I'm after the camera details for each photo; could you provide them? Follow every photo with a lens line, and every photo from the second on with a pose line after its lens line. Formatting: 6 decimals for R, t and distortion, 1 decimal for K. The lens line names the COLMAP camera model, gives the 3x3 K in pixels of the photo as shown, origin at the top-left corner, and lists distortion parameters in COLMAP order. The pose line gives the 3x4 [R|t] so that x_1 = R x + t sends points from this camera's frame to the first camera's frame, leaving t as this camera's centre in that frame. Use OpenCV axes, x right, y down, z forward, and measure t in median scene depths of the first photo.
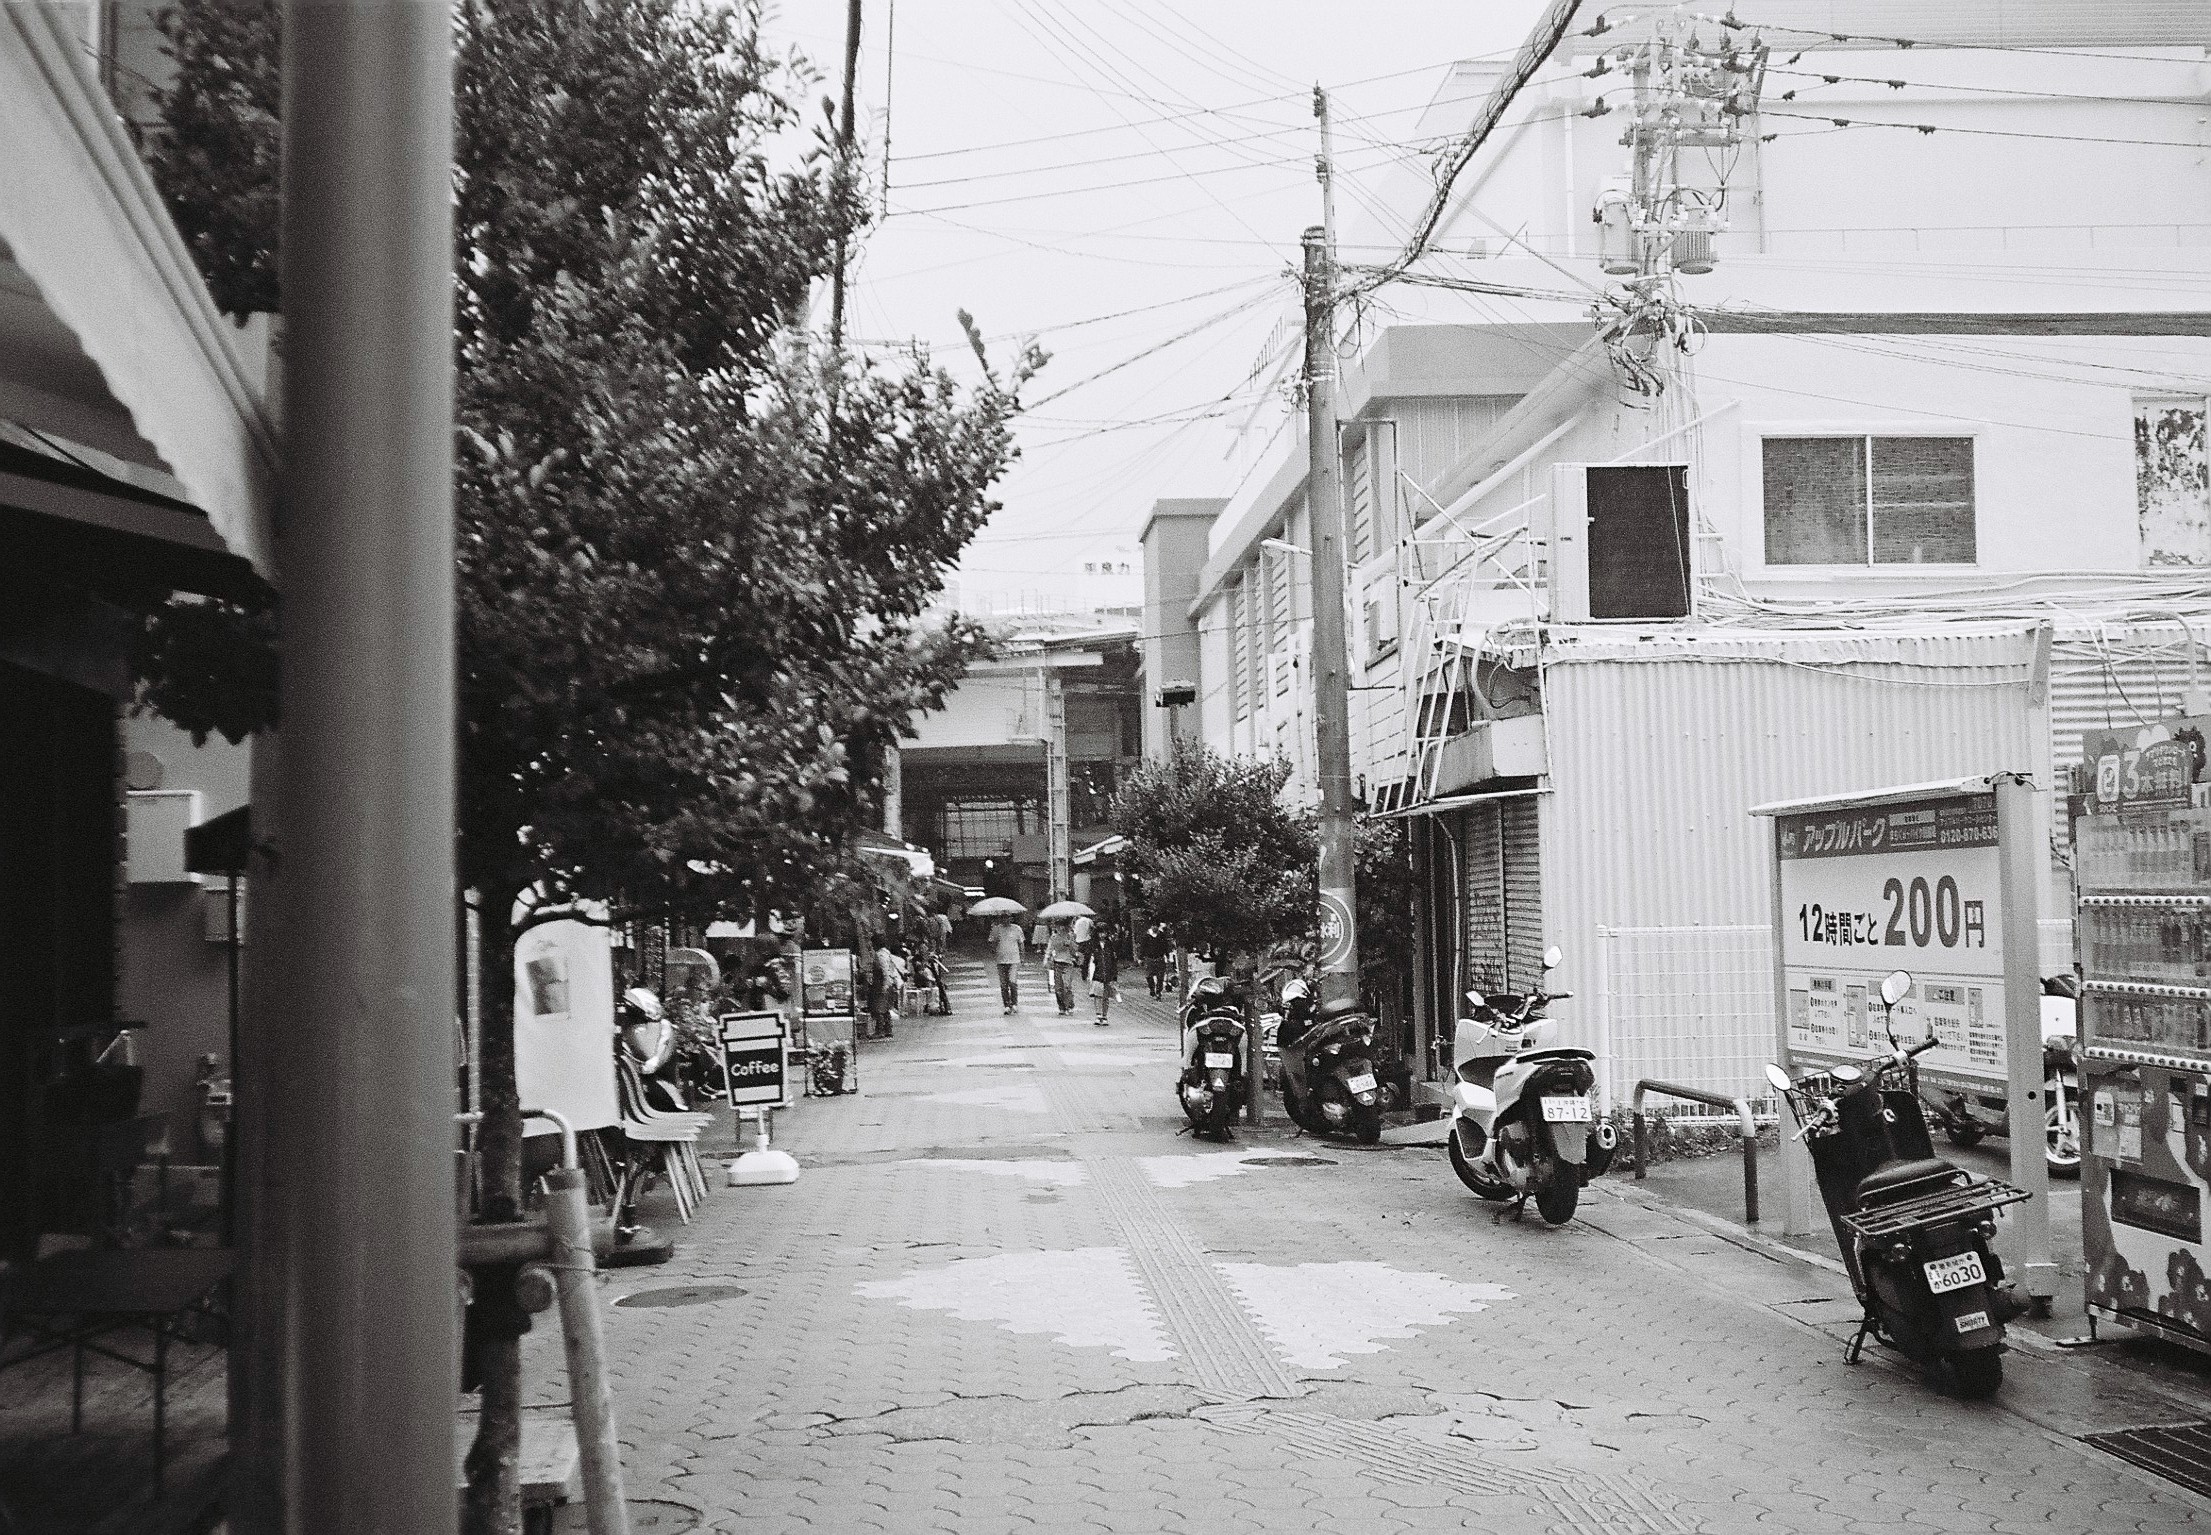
lens RADIAL K [[2612.8, 0, 1105.4], [0, 2612.8, 742.5], [0, 0, 1]] dist [0.001616, -0.067990]
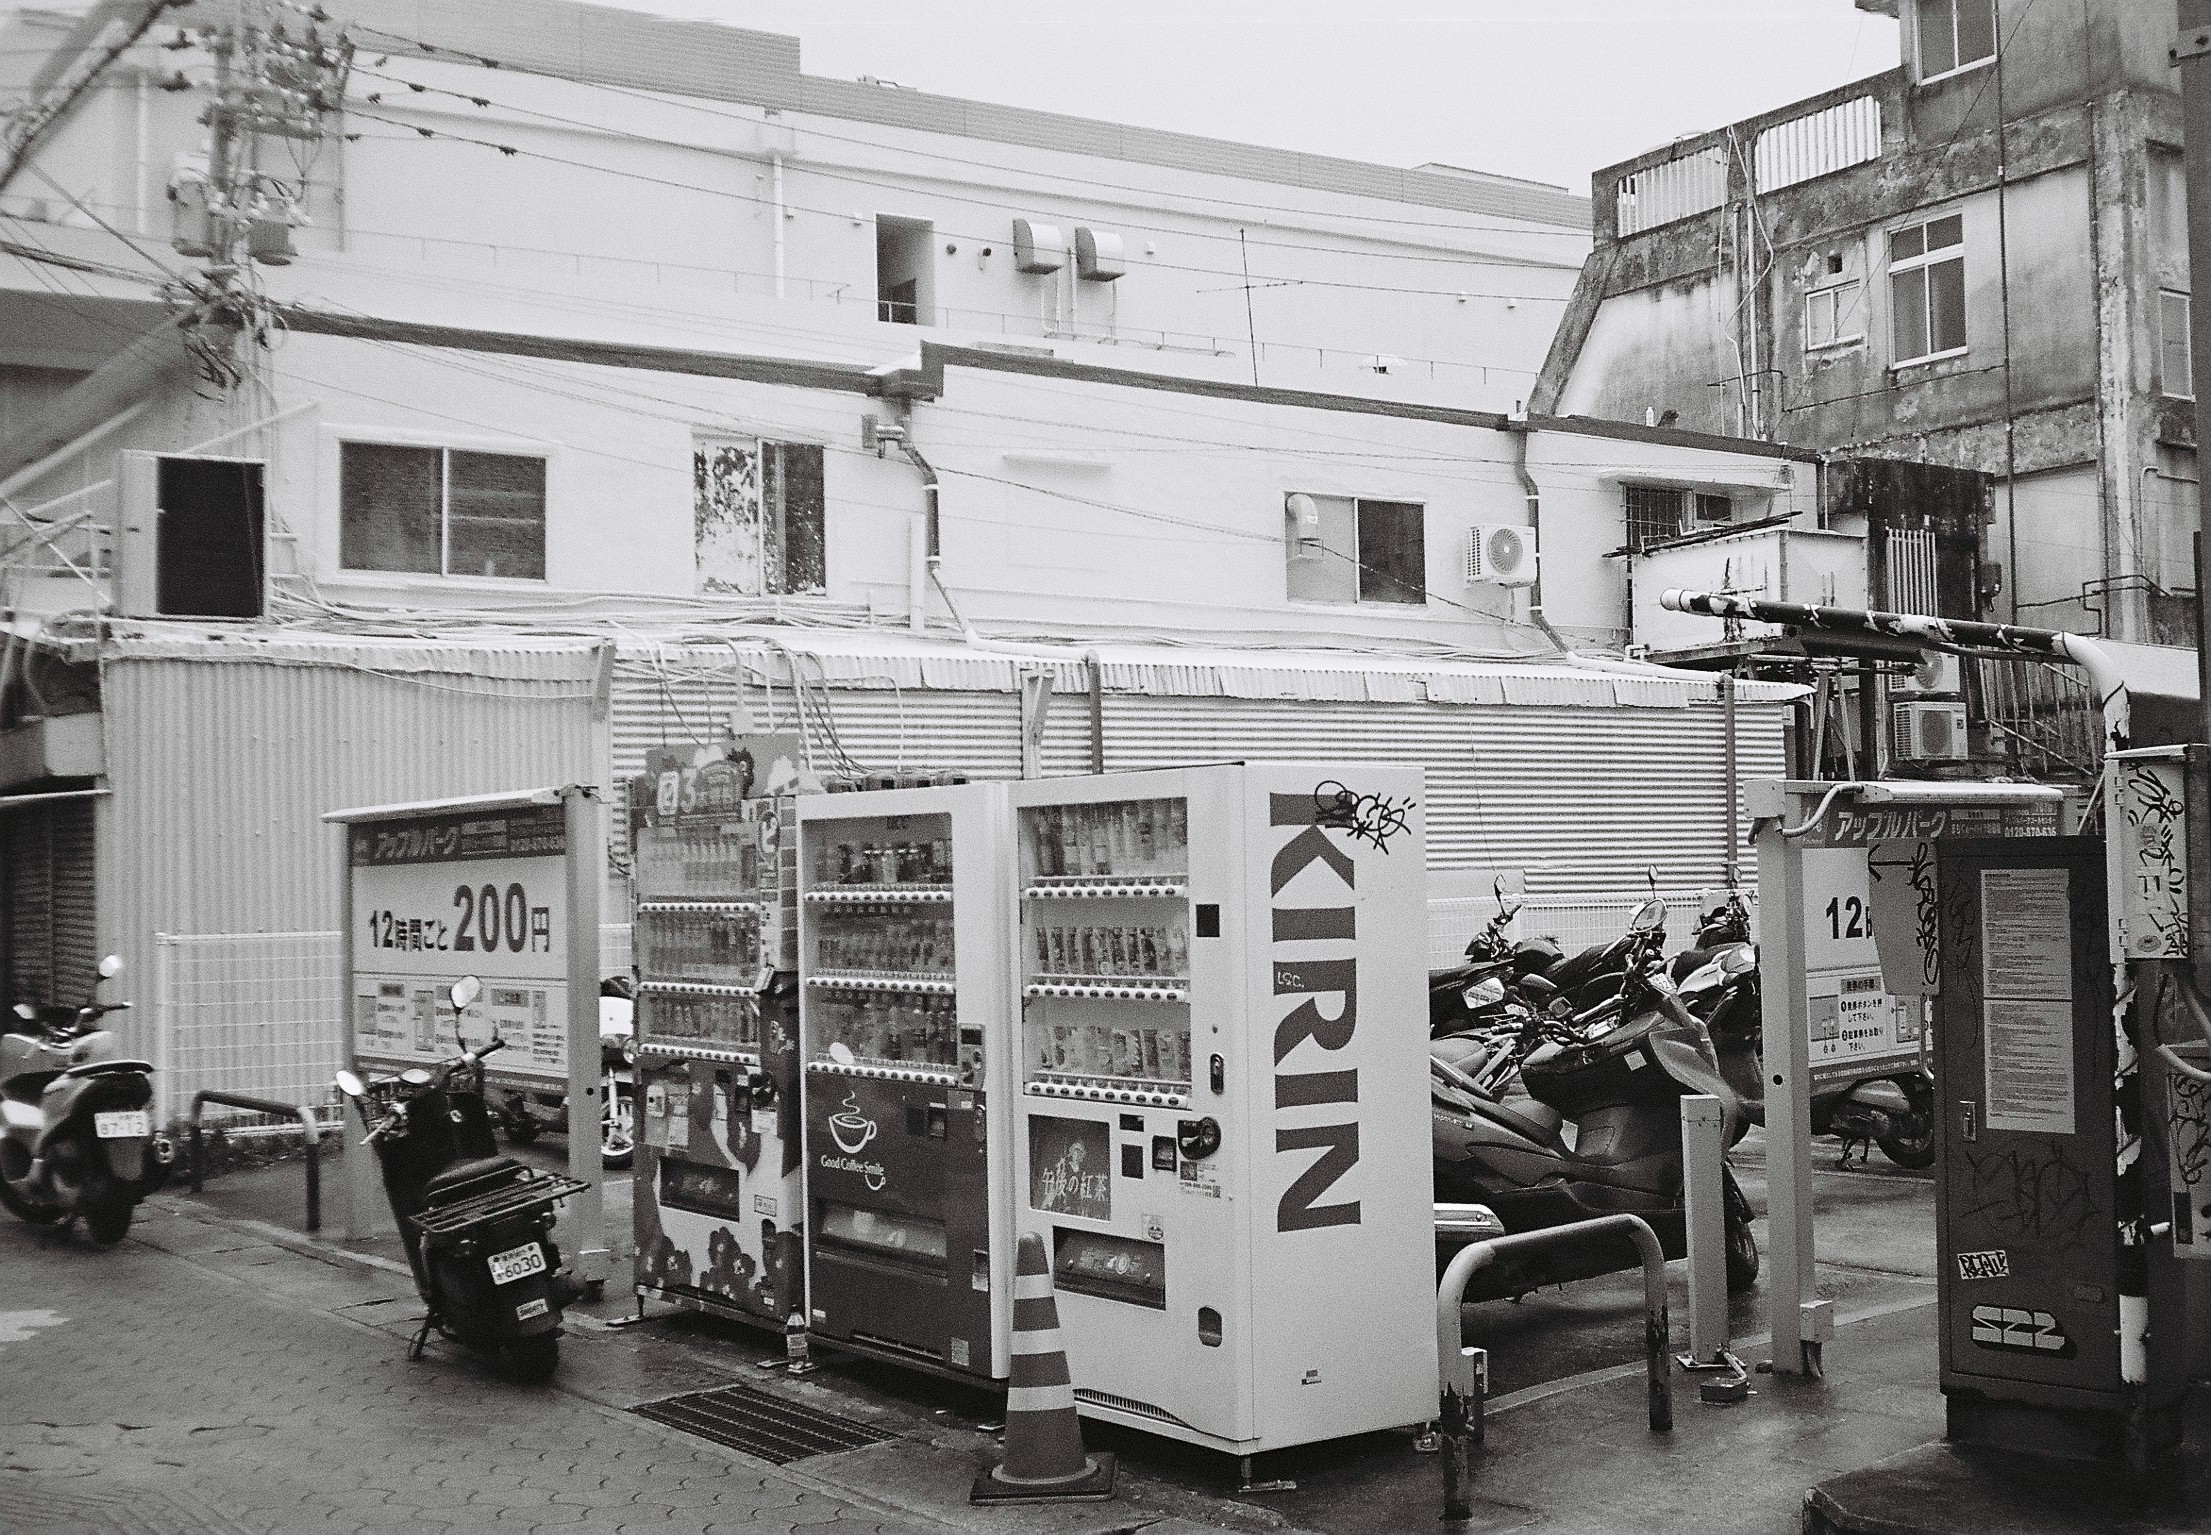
lens RADIAL K [[2628.6, 0, 1105.5], [0, 2628.6, 767.5], [0, 0, 1]] dist [-0.009735, -0.079479]
pose [[0.859399, 0.023160, 0.510780, -0.007353], [-0.027242, 0.999629, 0.000511, -0.001285], [-0.510579, -0.014354, 0.859711, -0.011434]]
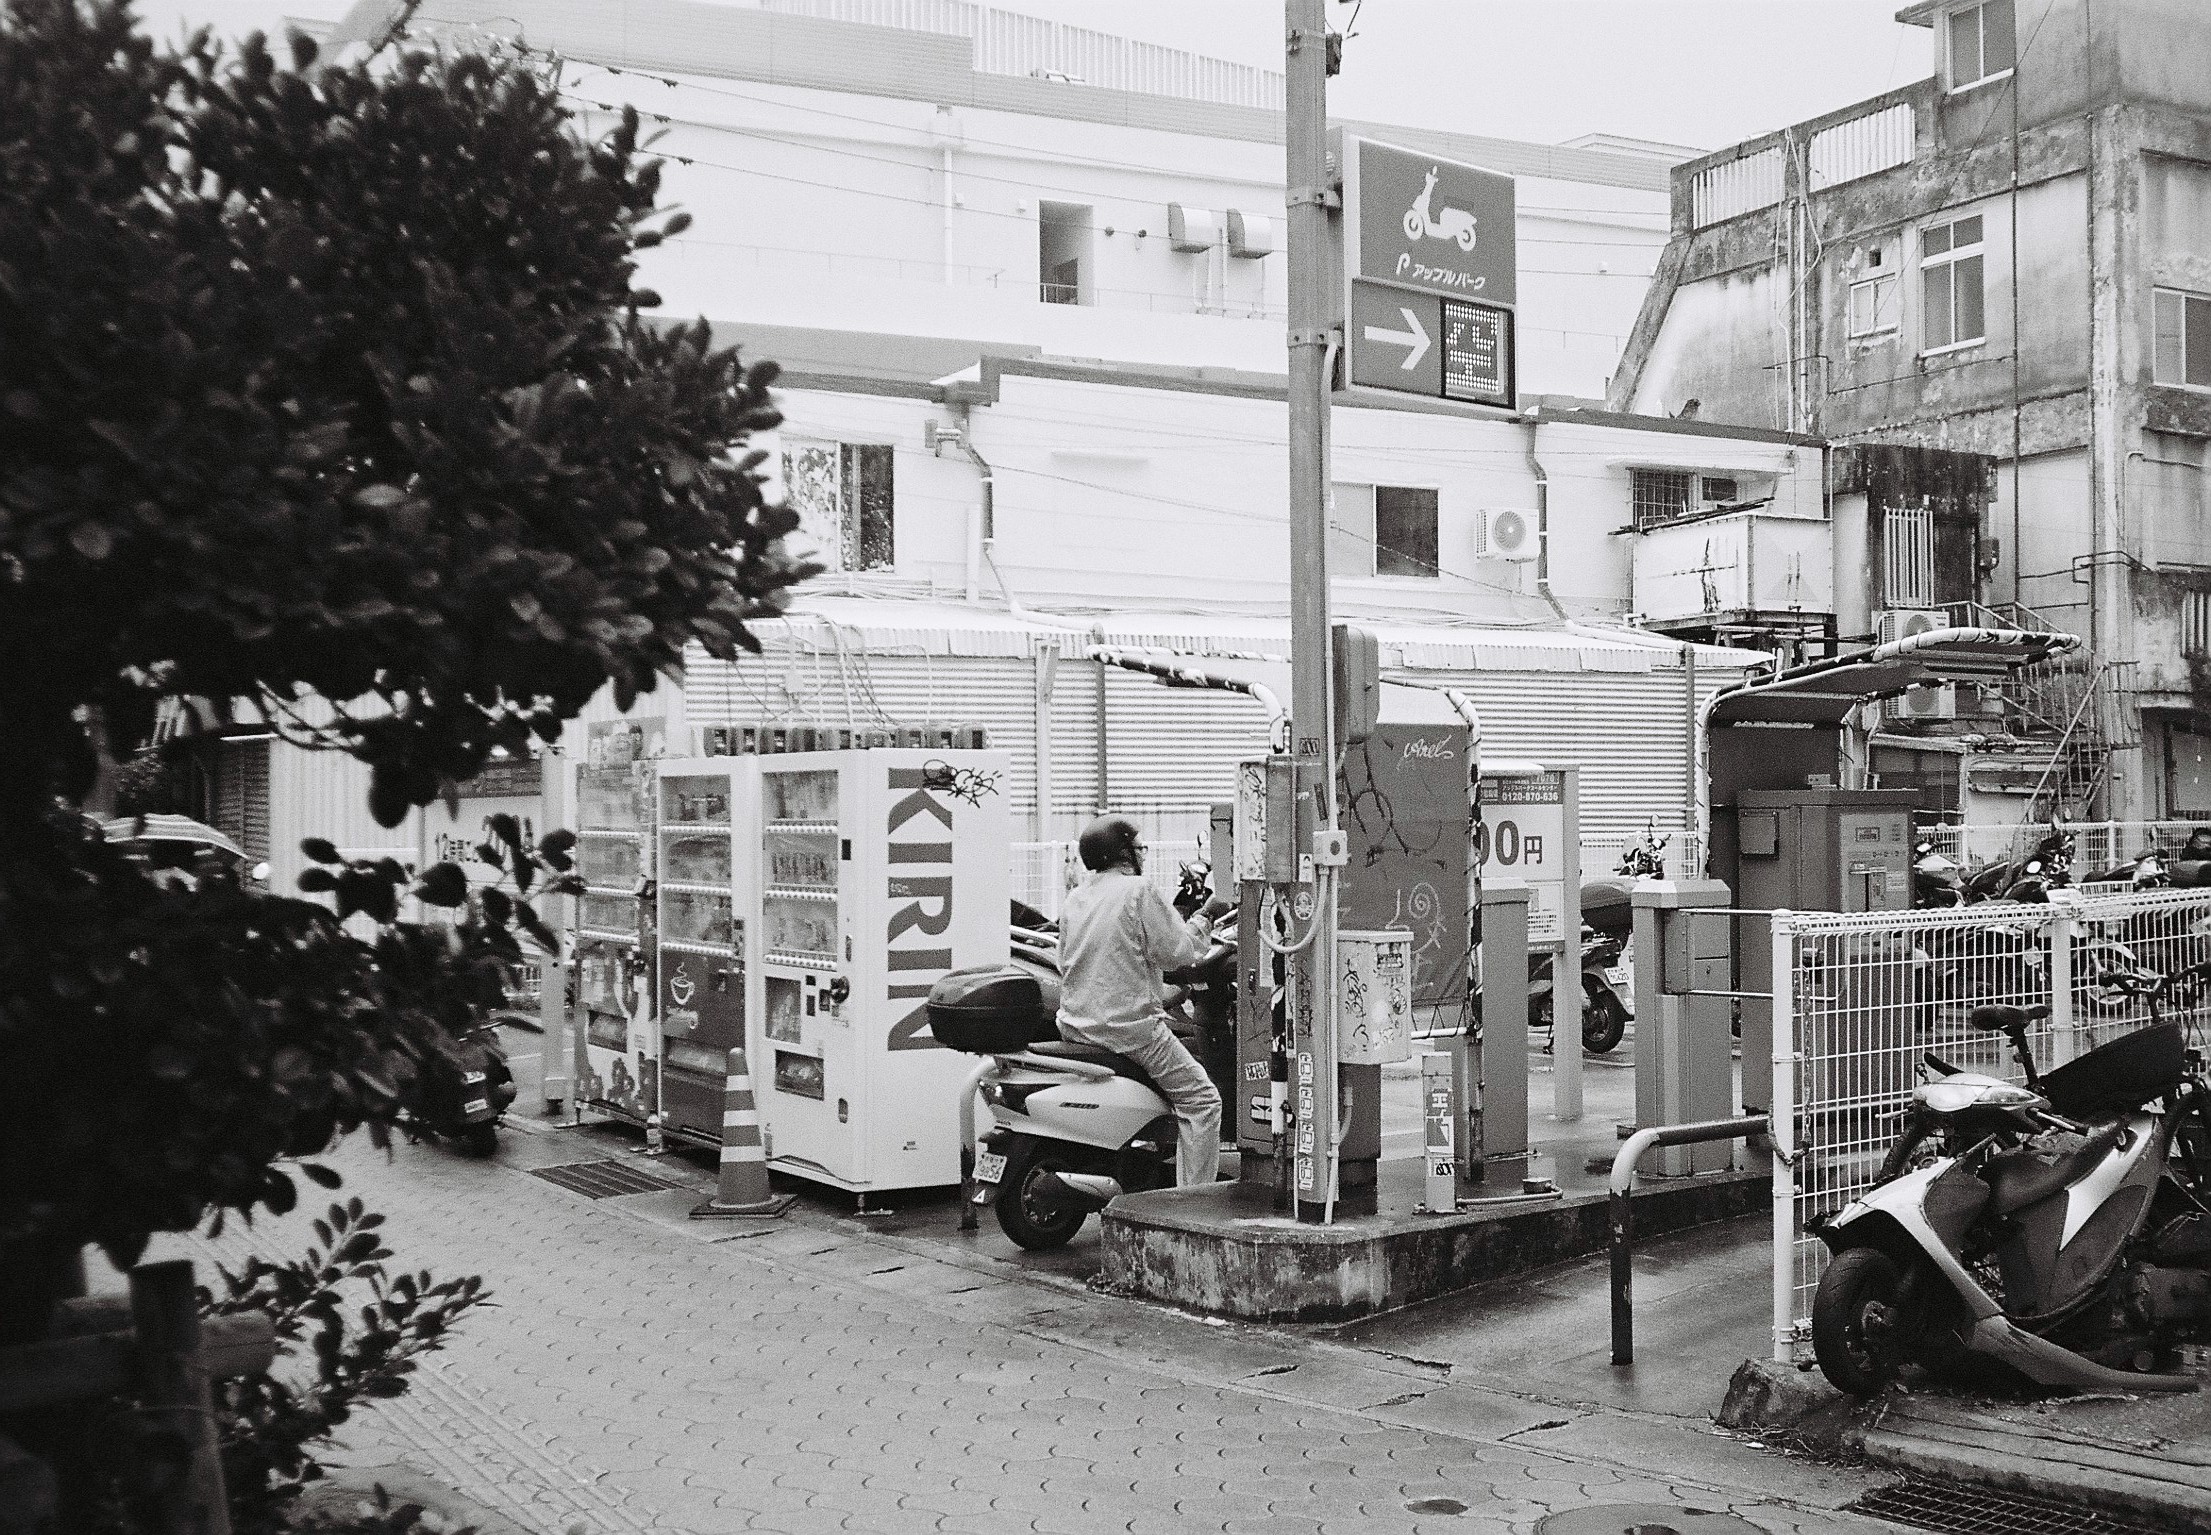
lens RADIAL K [[2612.8, 0, 1105.4], [0, 2612.8, 742.5], [0, 0, 1]] dist [0.001616, -0.067990]
pose [[0.907101, 0.025779, 0.420122, 0.007680], [-0.038272, 0.999040, 0.021333, -0.020653], [-0.419168, -0.035430, 0.907217, -0.282991]]
